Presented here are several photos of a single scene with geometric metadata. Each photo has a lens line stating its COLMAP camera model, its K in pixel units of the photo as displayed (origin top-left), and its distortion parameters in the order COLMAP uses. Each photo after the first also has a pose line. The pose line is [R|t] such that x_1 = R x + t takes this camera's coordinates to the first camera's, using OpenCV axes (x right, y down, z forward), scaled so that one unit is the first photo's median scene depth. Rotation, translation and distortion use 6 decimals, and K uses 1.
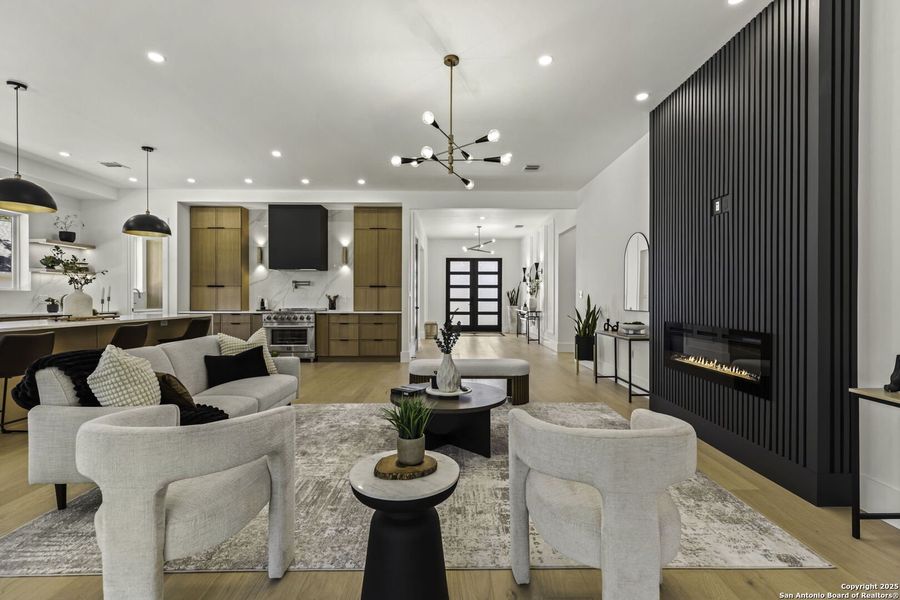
lens RADIAL K [[380.5, 0, 450.0], [0, 380.5, 300.0], [0, 0, 1]] dist [0.002930, 0.000319]
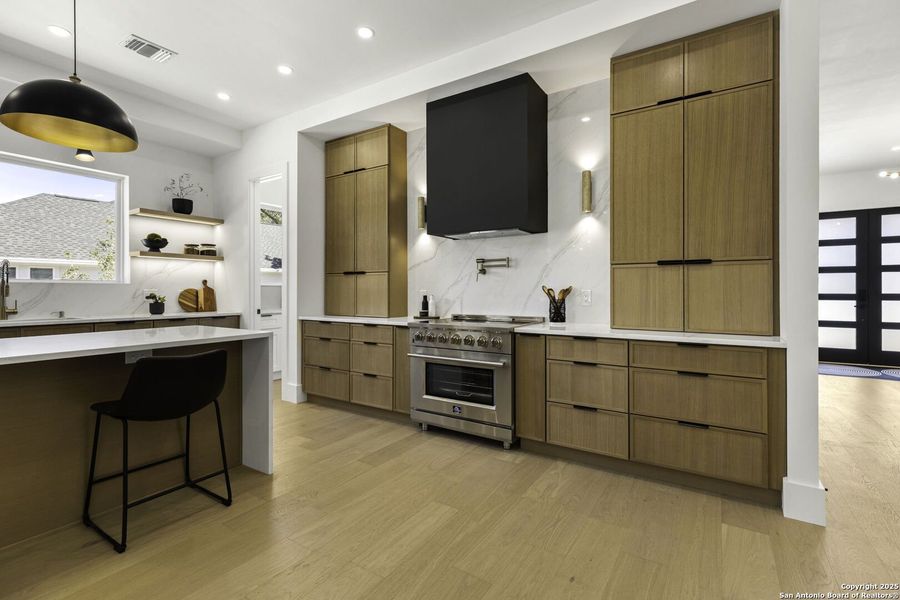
lens RADIAL K [[400.0, 0, 440.3], [0, 400.0, 287.5], [0, 0, 1]] dist [0.012655, 0.000141]
pose [[0.812694, -0.005949, -0.582661, -0.161756], [-0.003178, 0.999888, -0.014641, -0.006532], [0.582682, 0.013751, 0.812584, 0.586908]]
